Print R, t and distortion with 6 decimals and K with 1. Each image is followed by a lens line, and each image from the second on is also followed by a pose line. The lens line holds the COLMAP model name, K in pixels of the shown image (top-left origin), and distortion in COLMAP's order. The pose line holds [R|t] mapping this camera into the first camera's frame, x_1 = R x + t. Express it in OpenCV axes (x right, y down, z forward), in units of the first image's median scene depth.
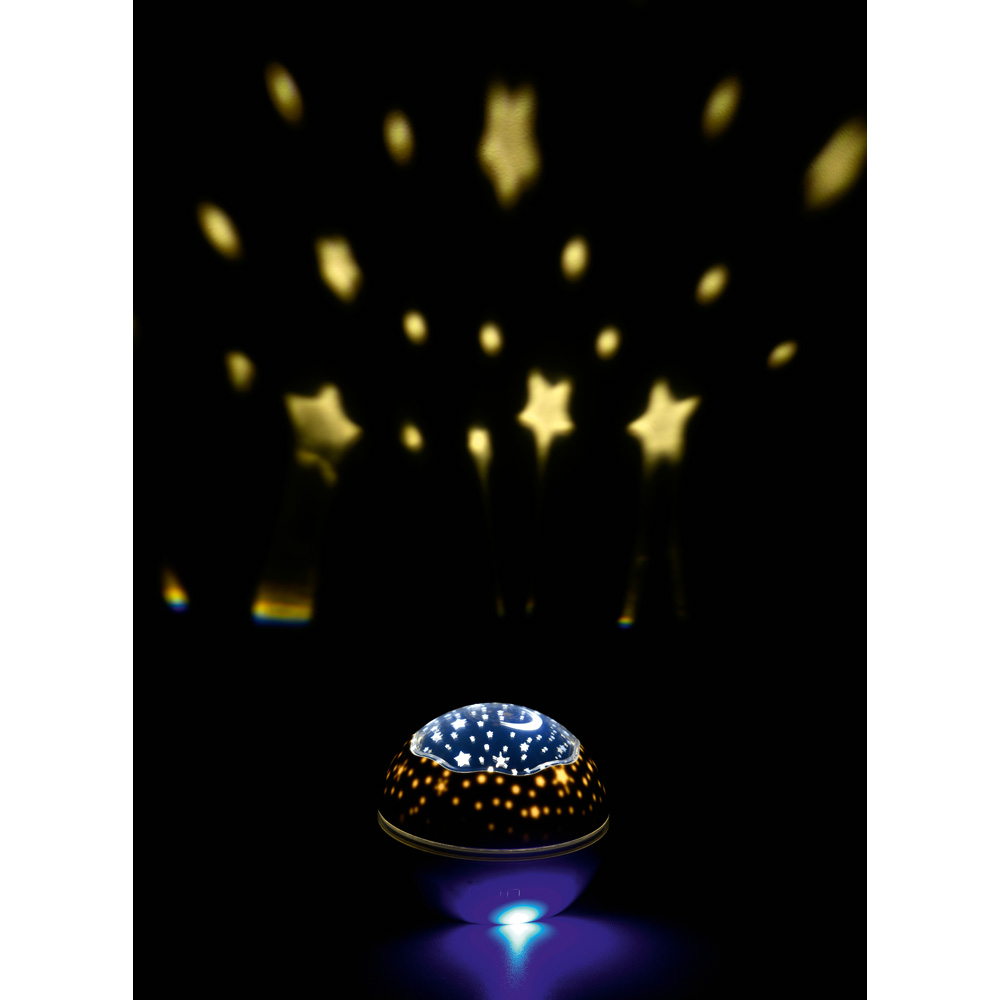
lens RADIAL K [[3221.5, 0, 502.7], [0, 3221.5, 498.6], [0, 0, 1]] dist [0.325850, 0.000000]
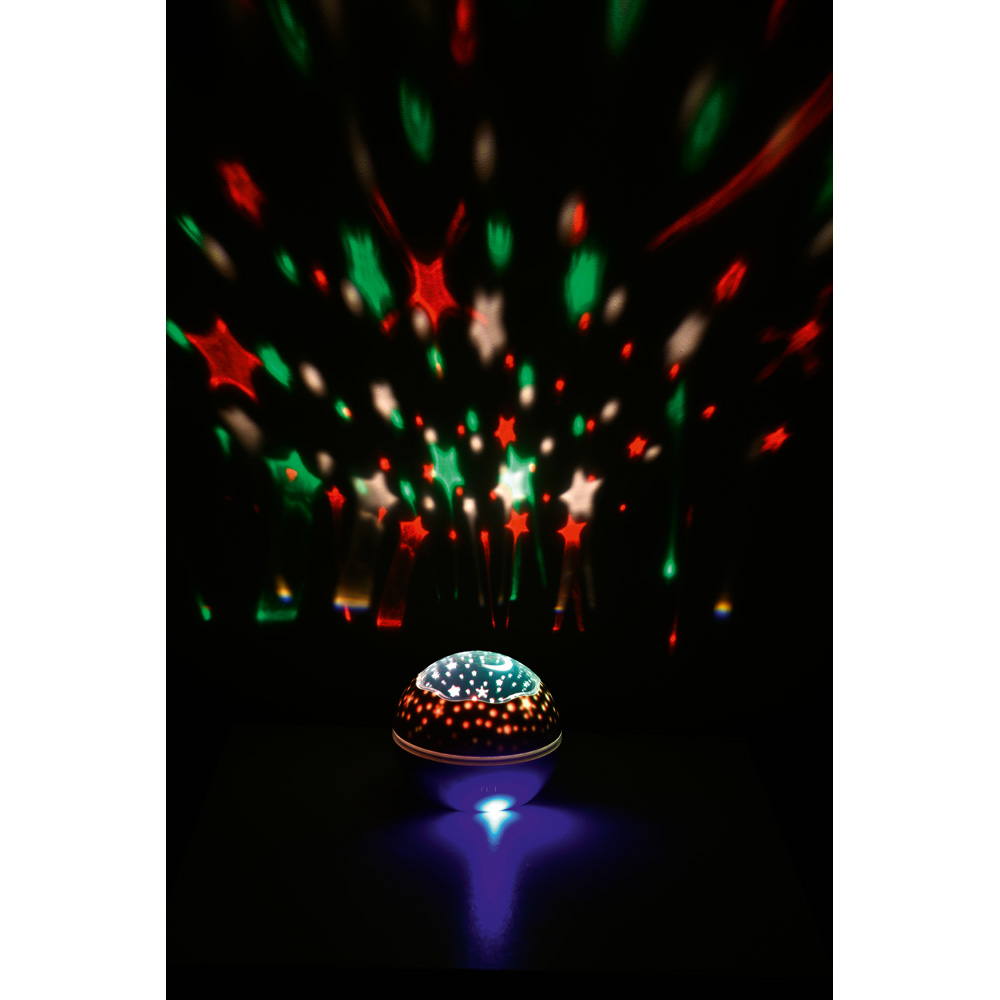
lens RADIAL K [[3221.5, 0, 498.0], [0, 3221.5, 501.5], [0, 0, 1]] dist [0.325850, 0.000000]
pose [[0.999990, 0.000196, 0.004498, -0.000018], [-0.000309, 0.999683, 0.025181, -0.034414], [-0.004492, -0.025182, 0.999673, -0.367176]]
